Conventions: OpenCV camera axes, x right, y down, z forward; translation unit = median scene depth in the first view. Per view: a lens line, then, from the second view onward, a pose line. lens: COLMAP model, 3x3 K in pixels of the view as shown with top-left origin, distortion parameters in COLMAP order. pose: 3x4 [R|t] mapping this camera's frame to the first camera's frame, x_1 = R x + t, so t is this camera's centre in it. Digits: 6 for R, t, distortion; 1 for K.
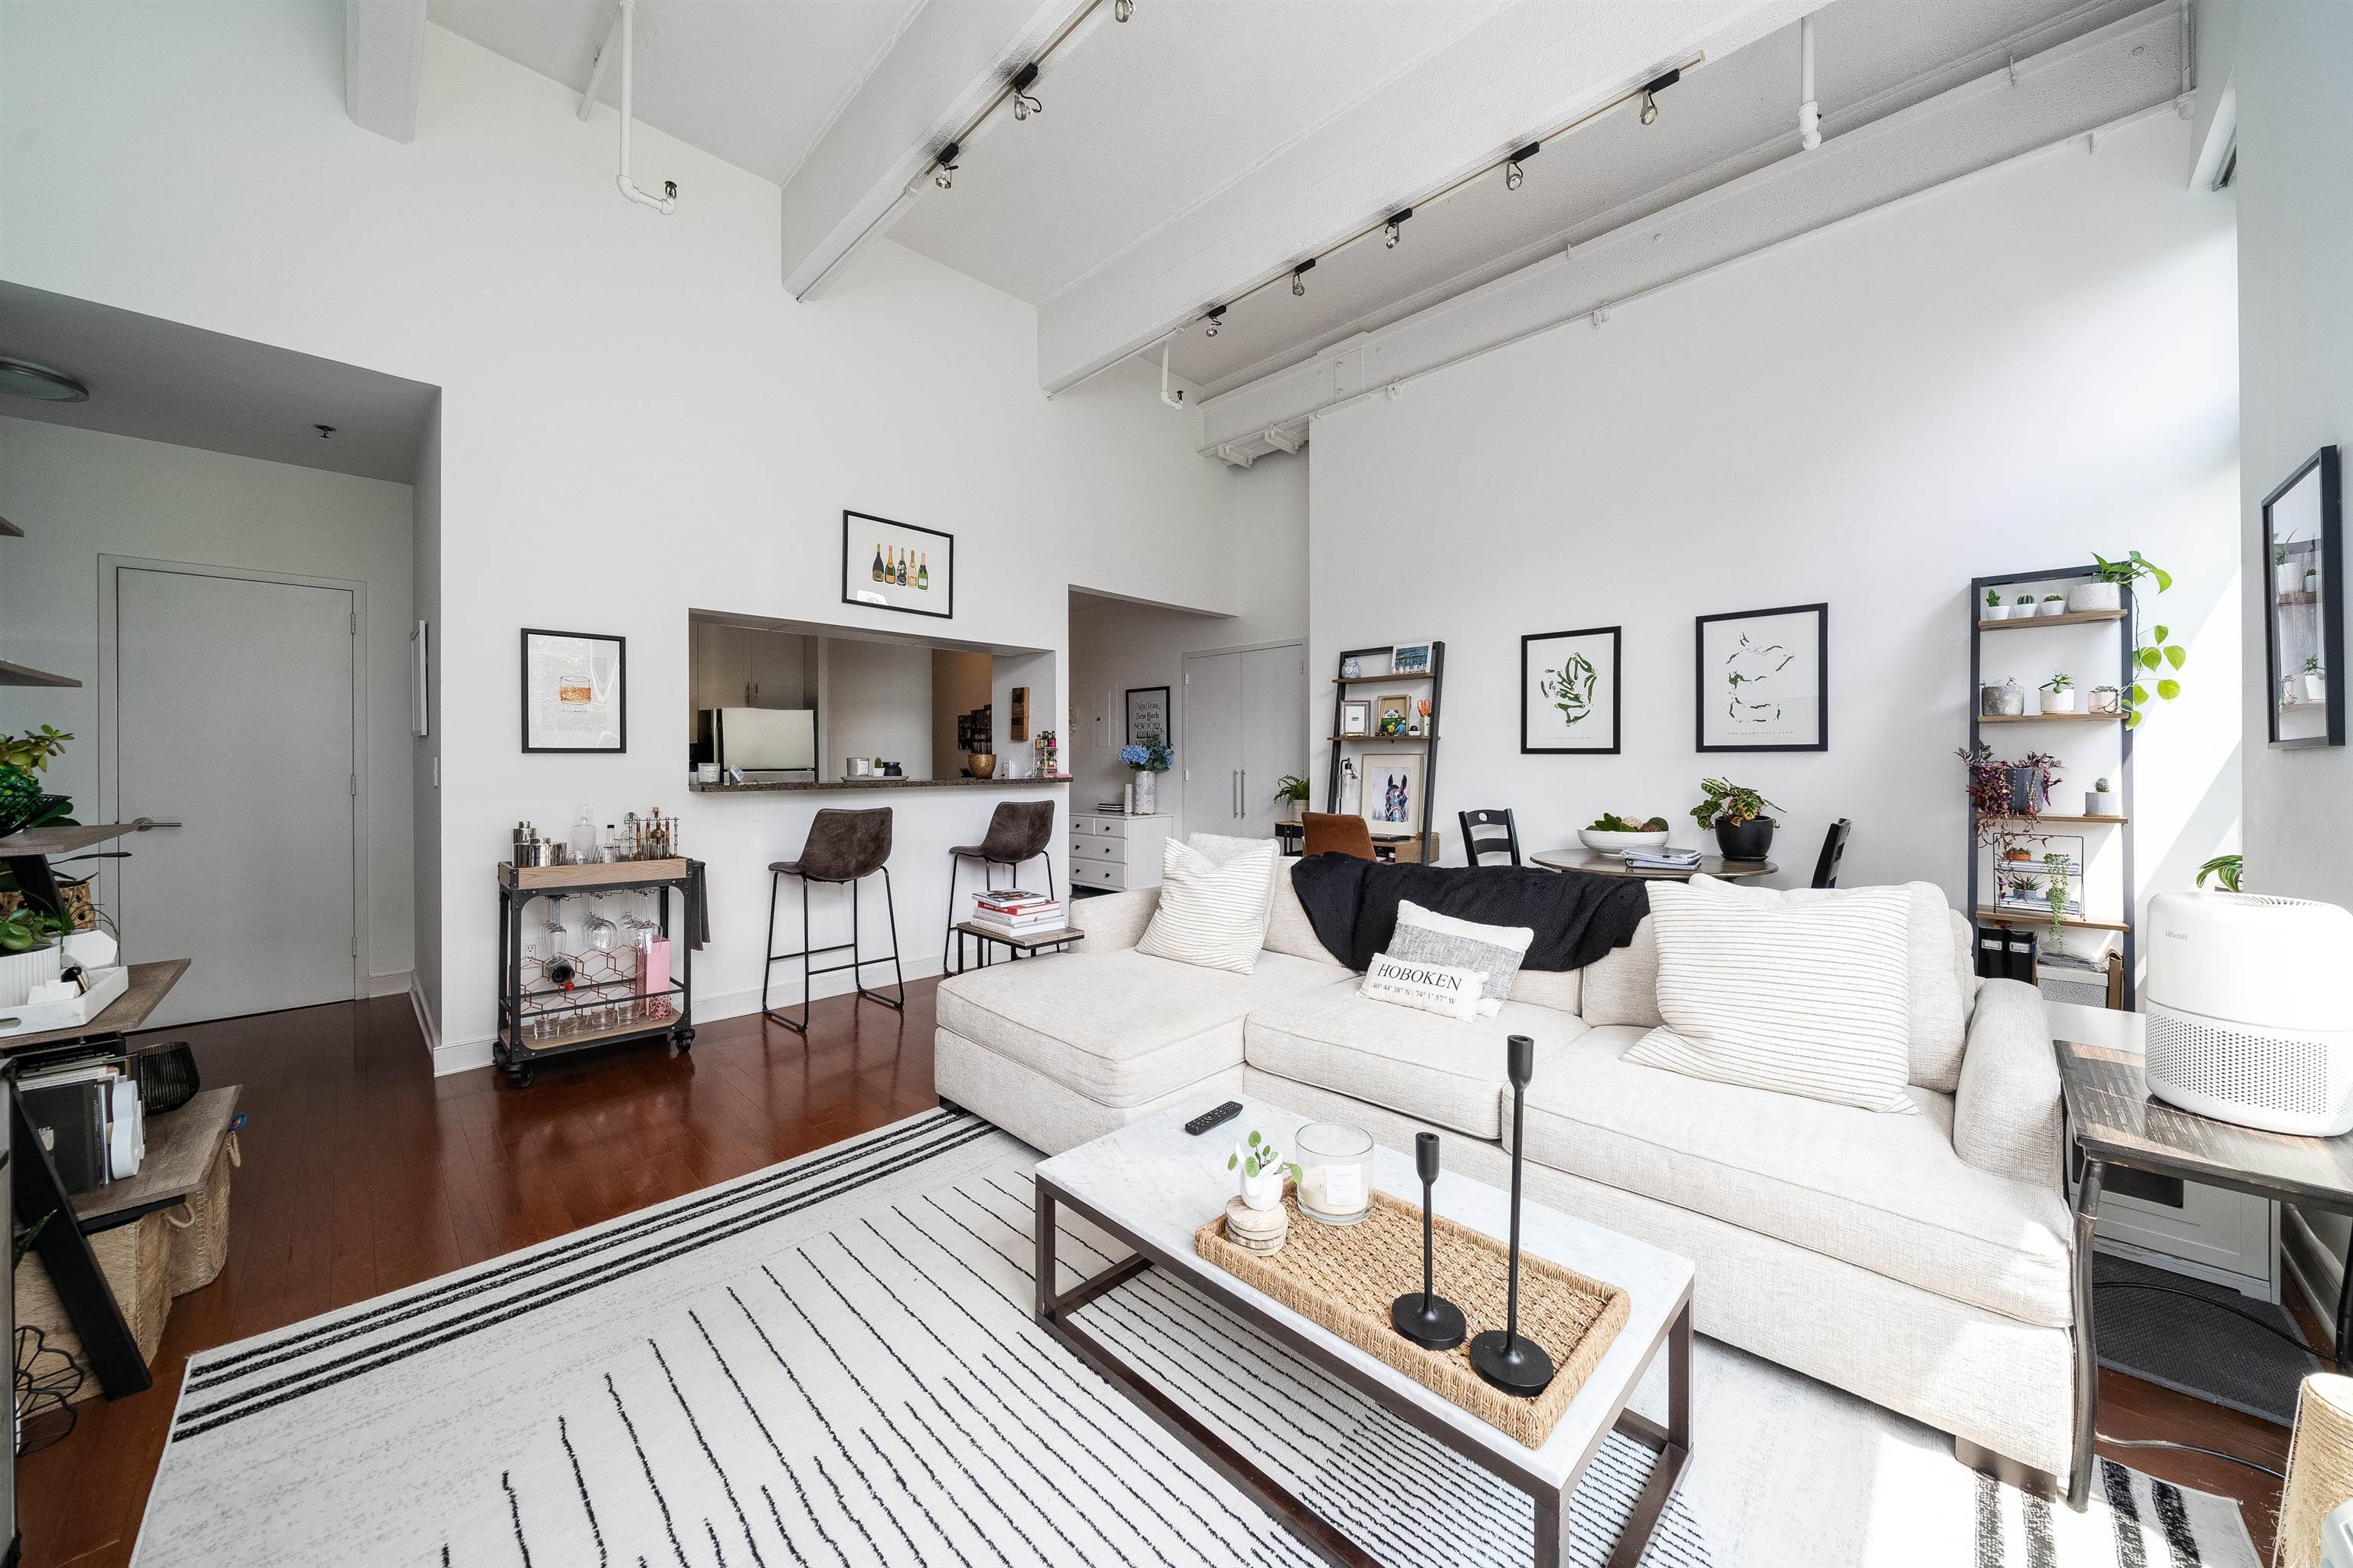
lens RADIAL K [[829.2, 0, 1175.9], [0, 829.2, 766.0], [0, 0, 1]] dist [-0.004226, -0.000845]
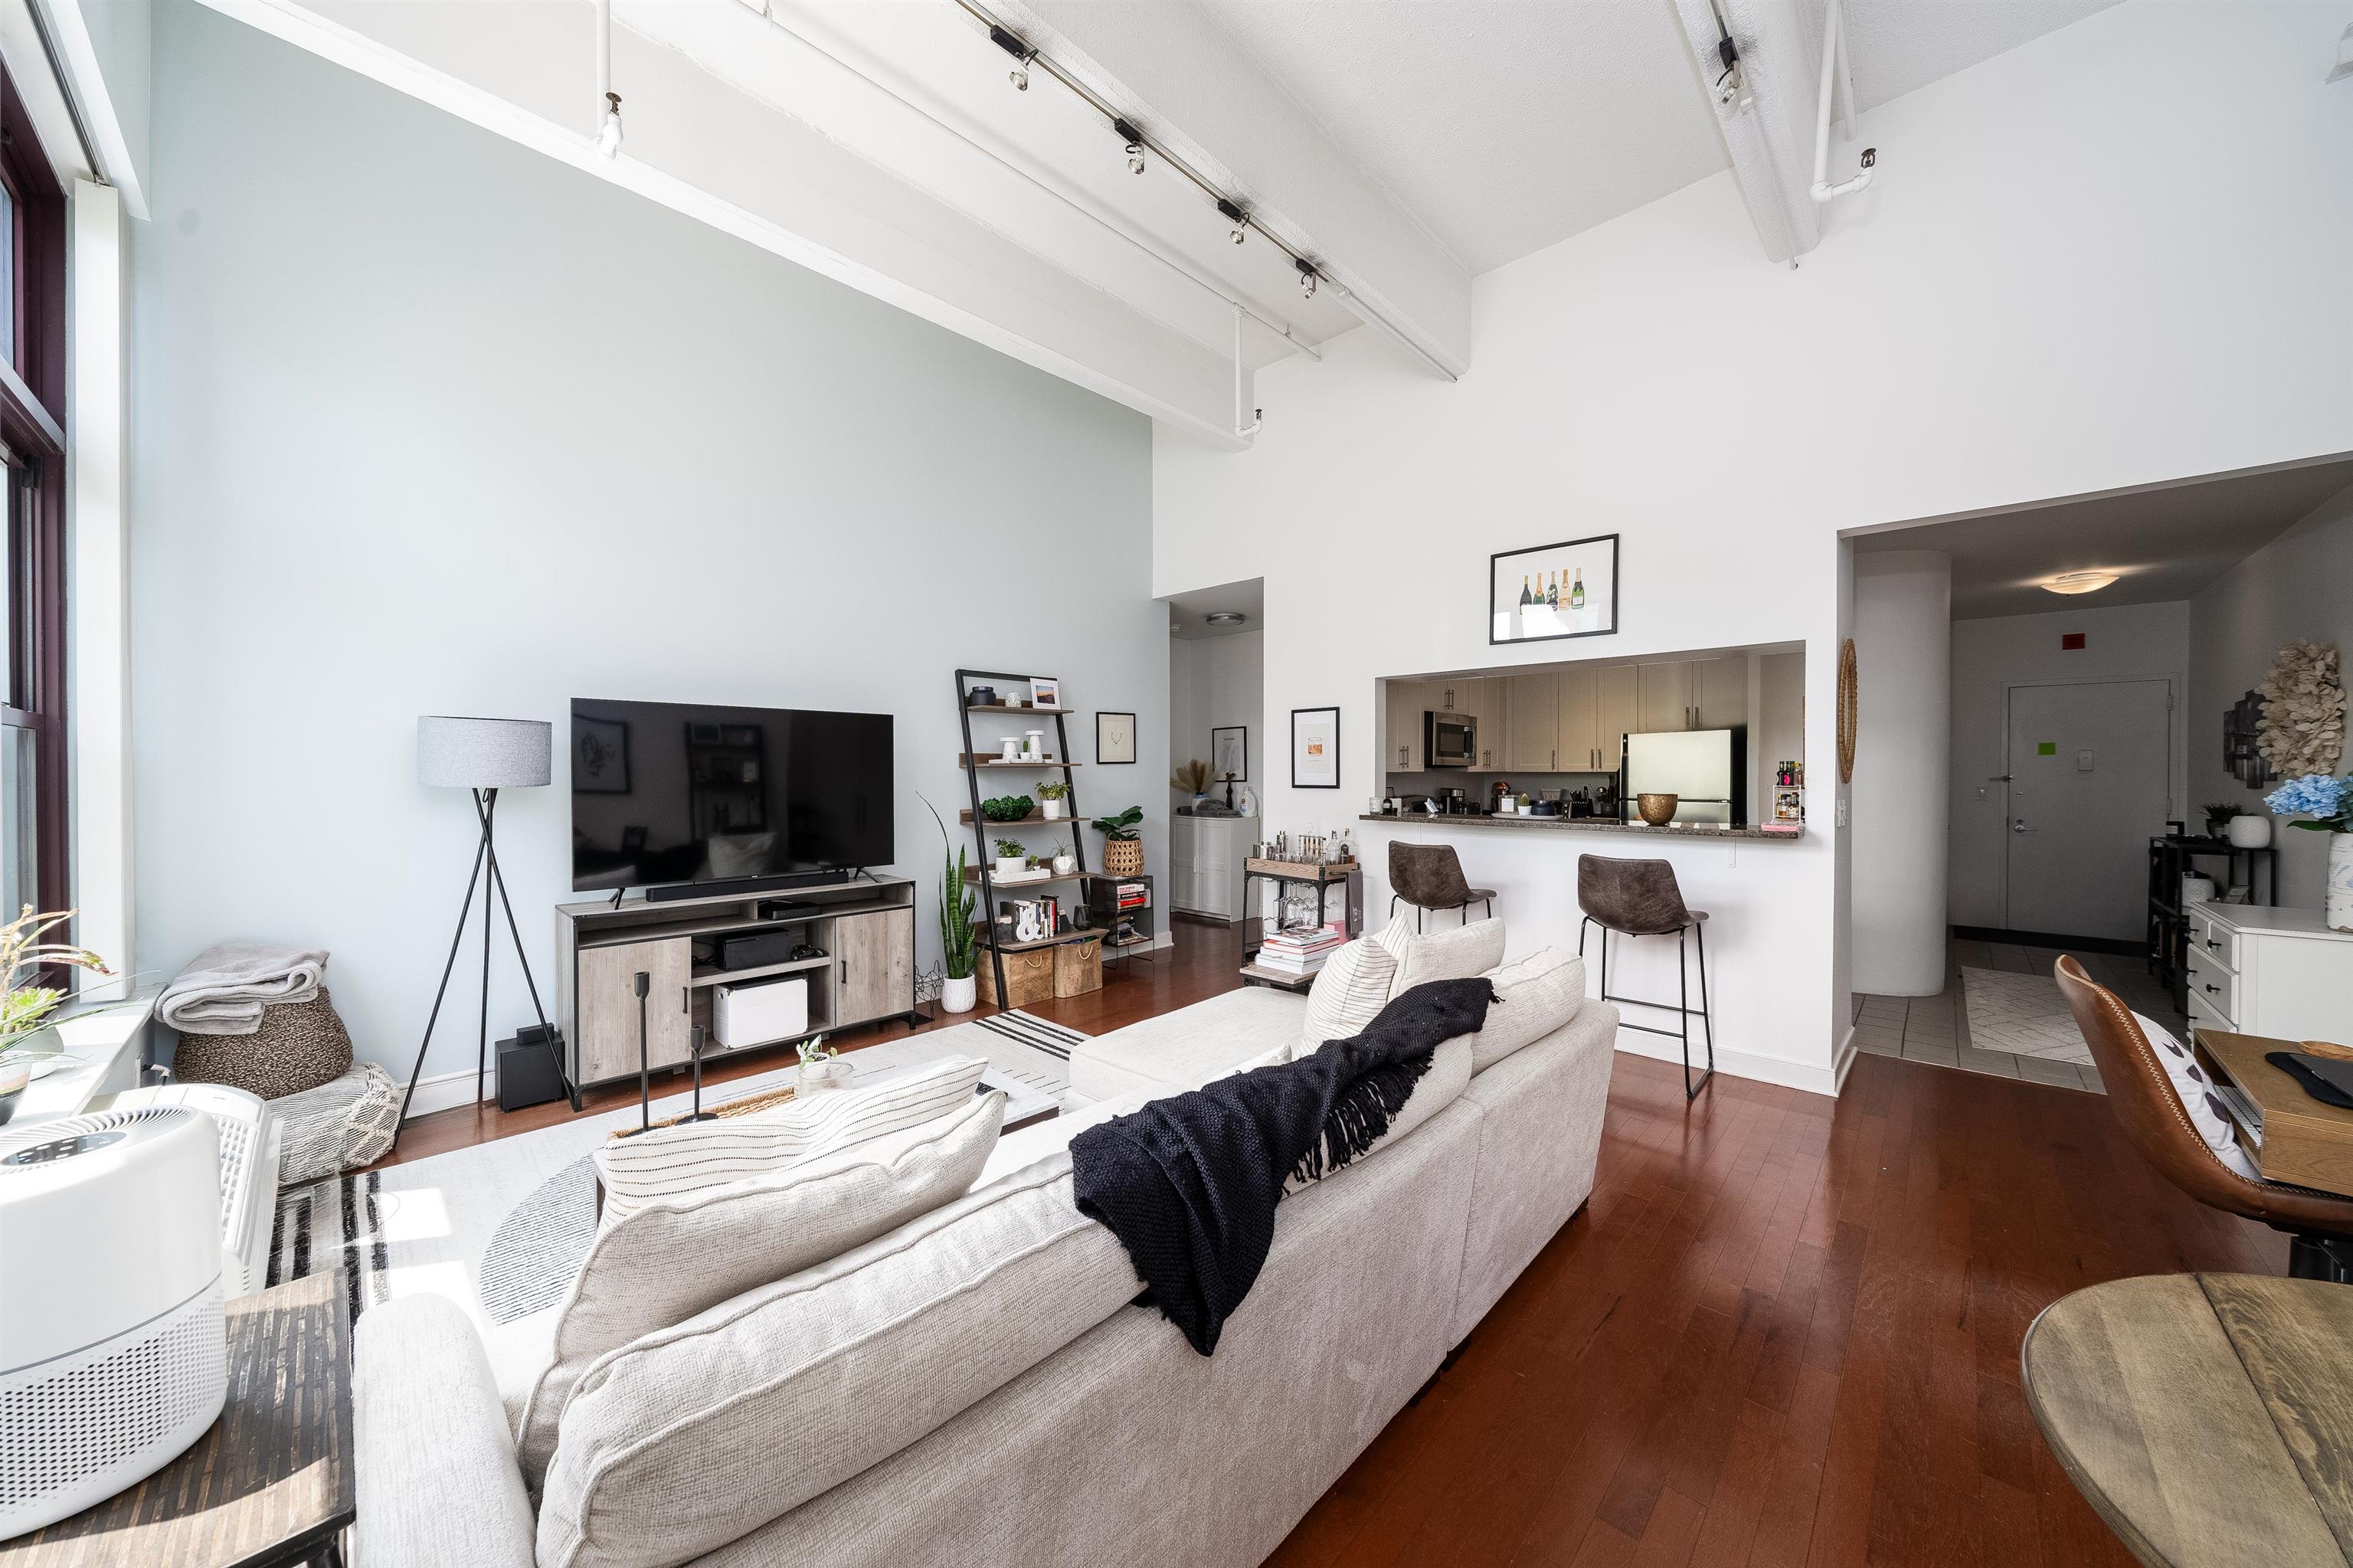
lens RADIAL K [[829.2, 0, 1187.5], [0, 829.2, 793.5], [0, 0, 1]] dist [-0.004226, -0.000845]
pose [[0.038269, 0.029109, -0.998843, 0.711468], [-0.004010, 0.999572, 0.028976, -0.044902], [0.999259, 0.002897, 0.038370, 0.658600]]
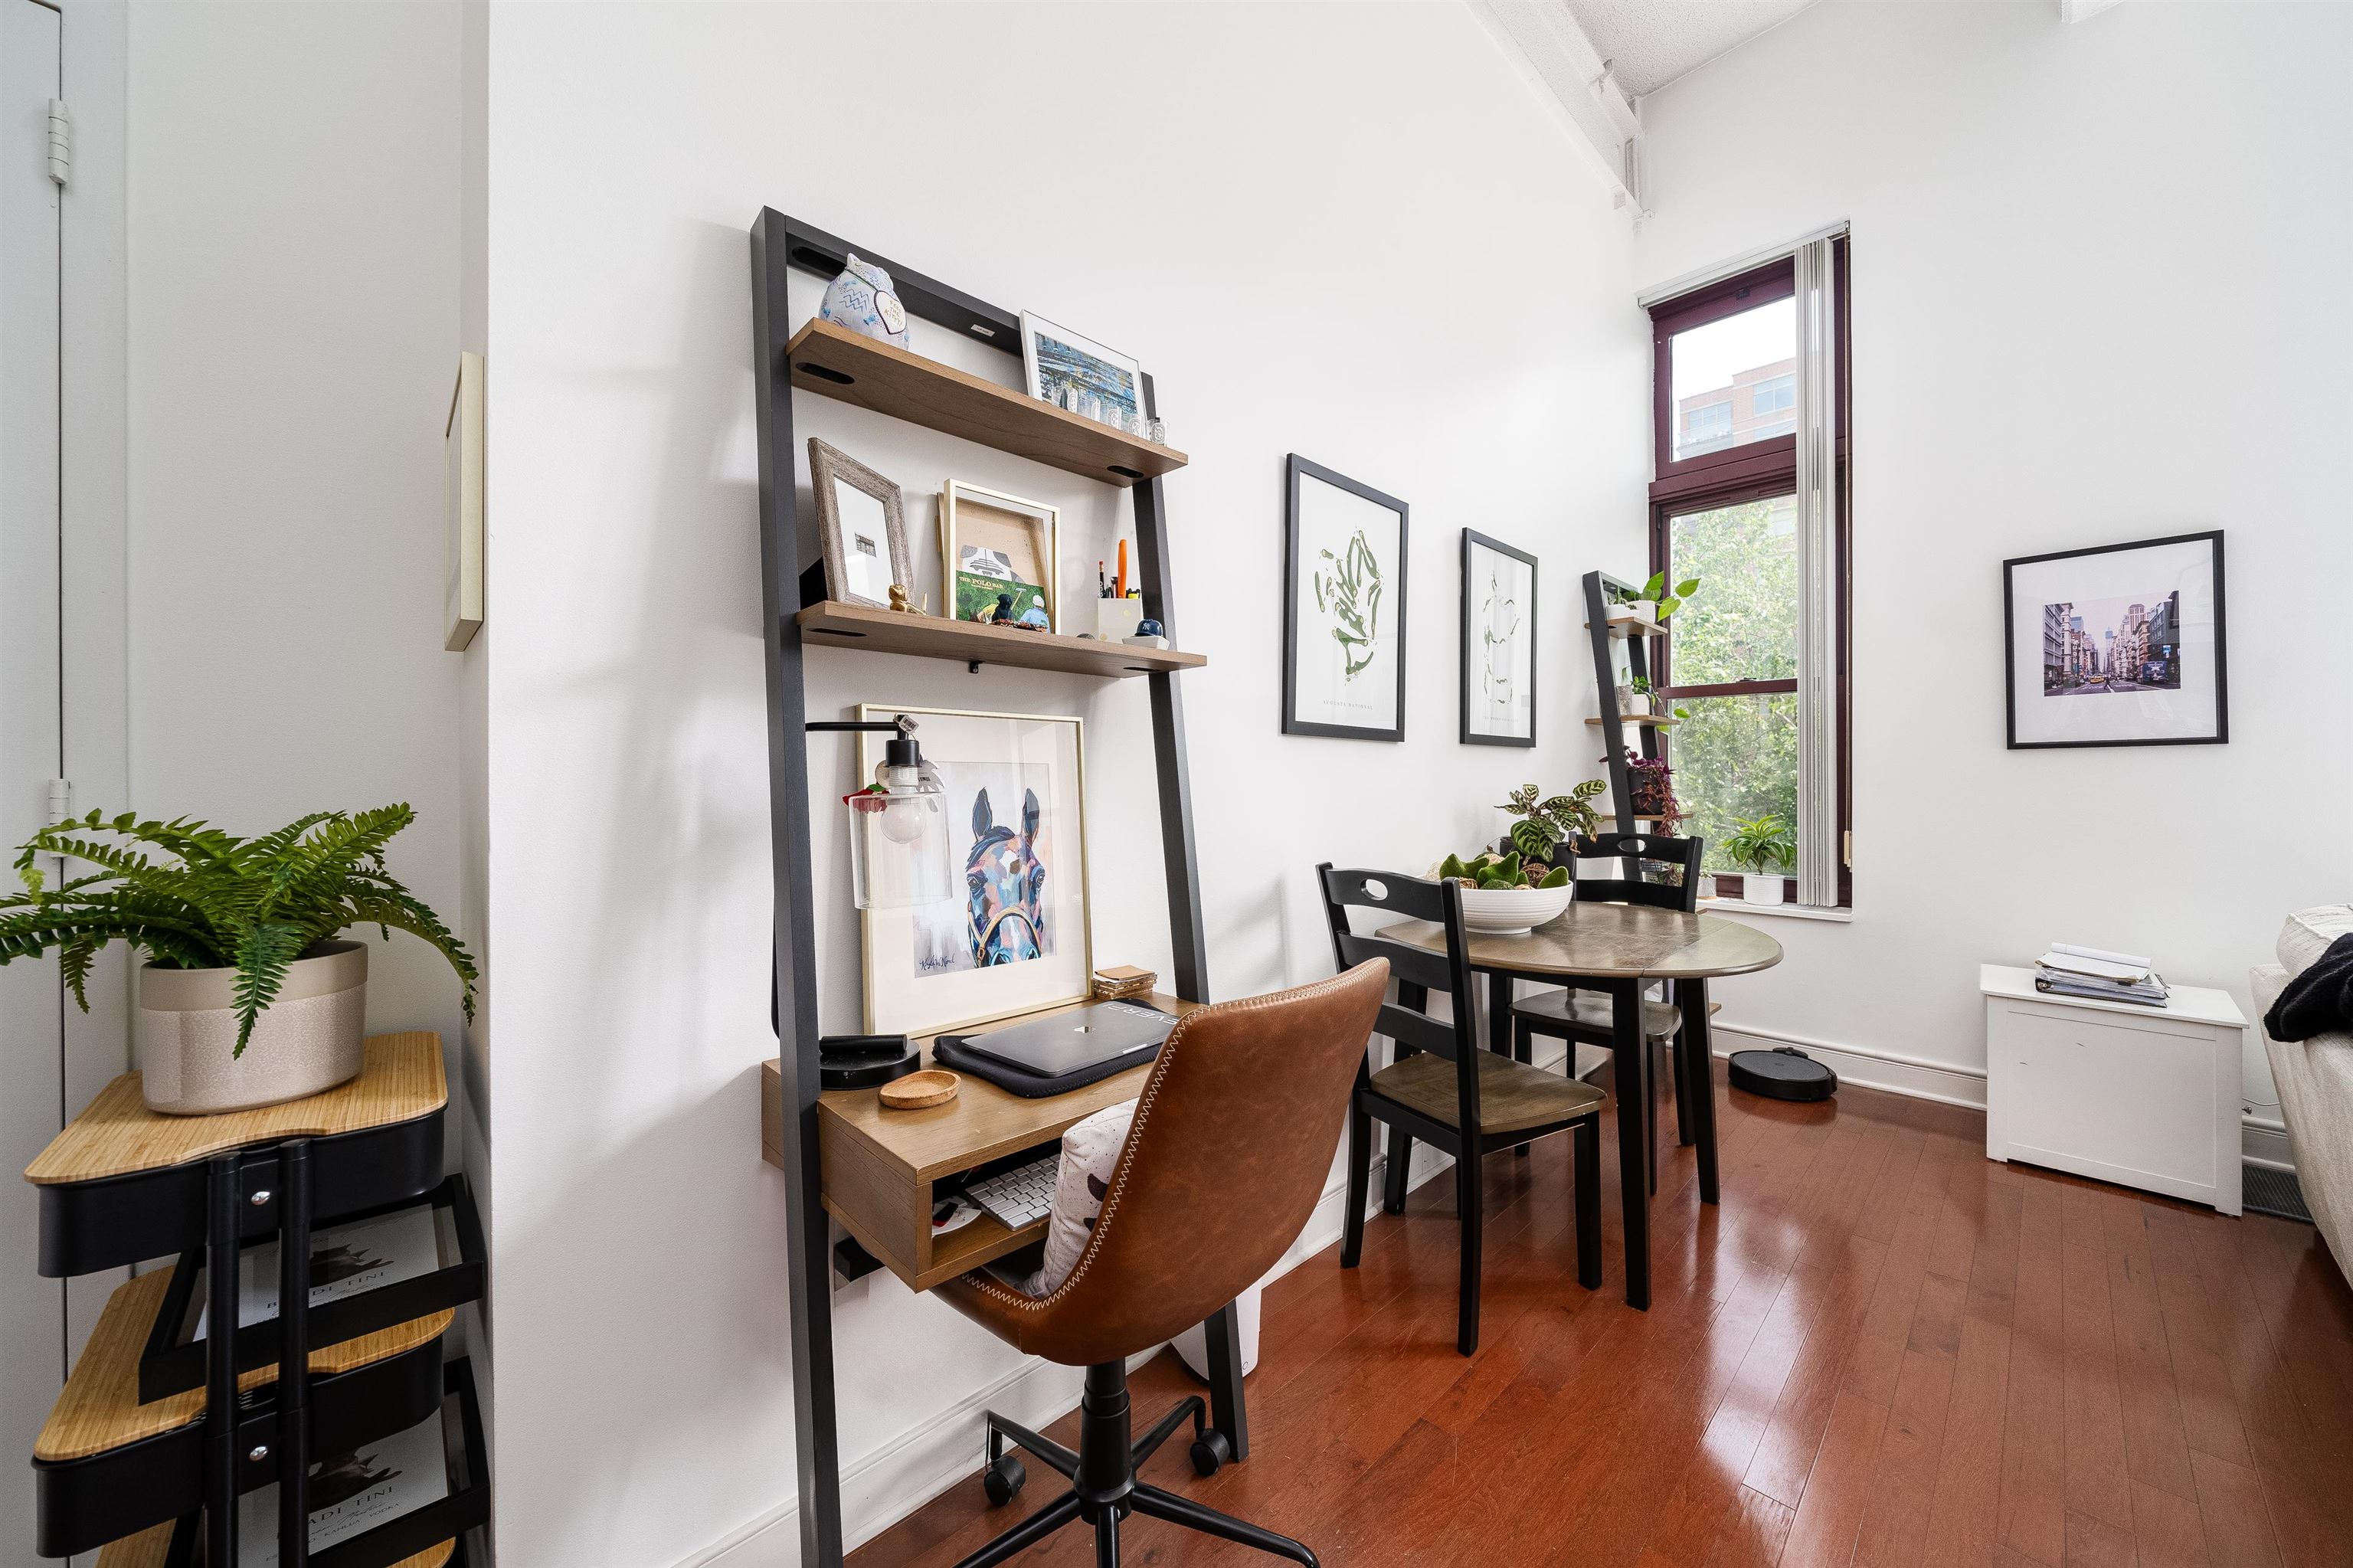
lens RADIAL K [[871.0, 0, 1199.5], [0, 871.0, 777.8], [0, 0, 1]] dist [-0.009644, 0.000443]
pose [[-0.012726, 0.007909, 0.999888, -0.028482], [0.010527, 0.999914, -0.007775, 0.012882], [-0.999864, 0.010427, -0.012808, 1.264147]]
